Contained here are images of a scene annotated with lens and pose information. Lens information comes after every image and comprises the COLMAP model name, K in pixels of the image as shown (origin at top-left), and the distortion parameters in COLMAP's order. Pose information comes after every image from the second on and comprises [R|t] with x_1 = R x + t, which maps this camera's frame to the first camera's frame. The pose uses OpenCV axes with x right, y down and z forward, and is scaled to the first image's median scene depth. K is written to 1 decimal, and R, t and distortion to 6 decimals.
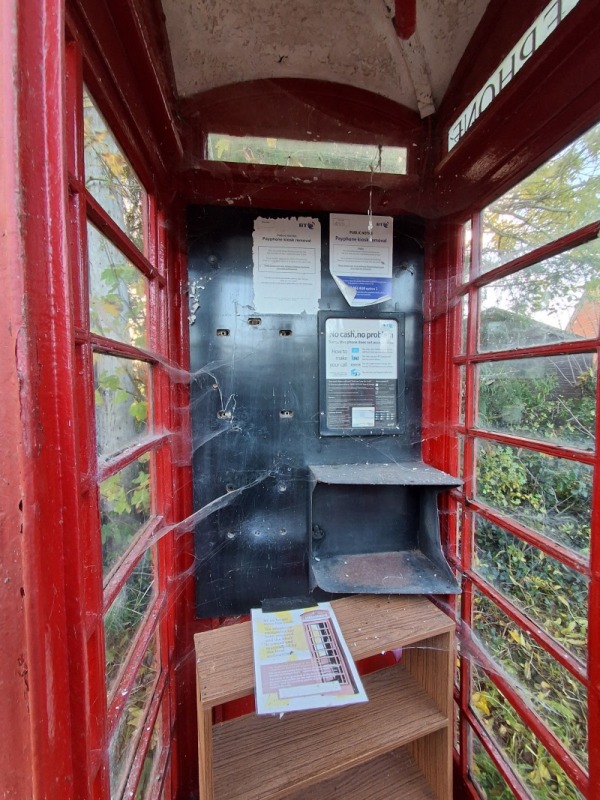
lens RADIAL K [[367.4, 0, 300.0], [0, 367.4, 400.0], [0, 0, 1]] dist [-0.000037, 0.000169]
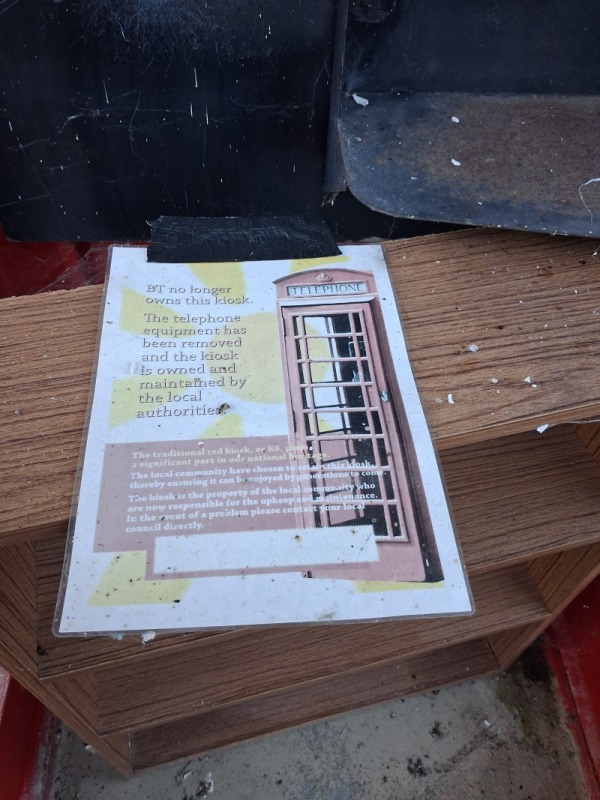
lens RADIAL K [[622.4, 0, 300.0], [0, 622.4, 400.0], [0, 0, 1]] dist [0.009758, -0.004614]
pose [[0.995546, 0.090731, -0.025632, 0.043091], [-0.042436, 0.673981, 0.737528, 0.289692], [0.084192, -0.733156, 0.674829, 0.610883]]
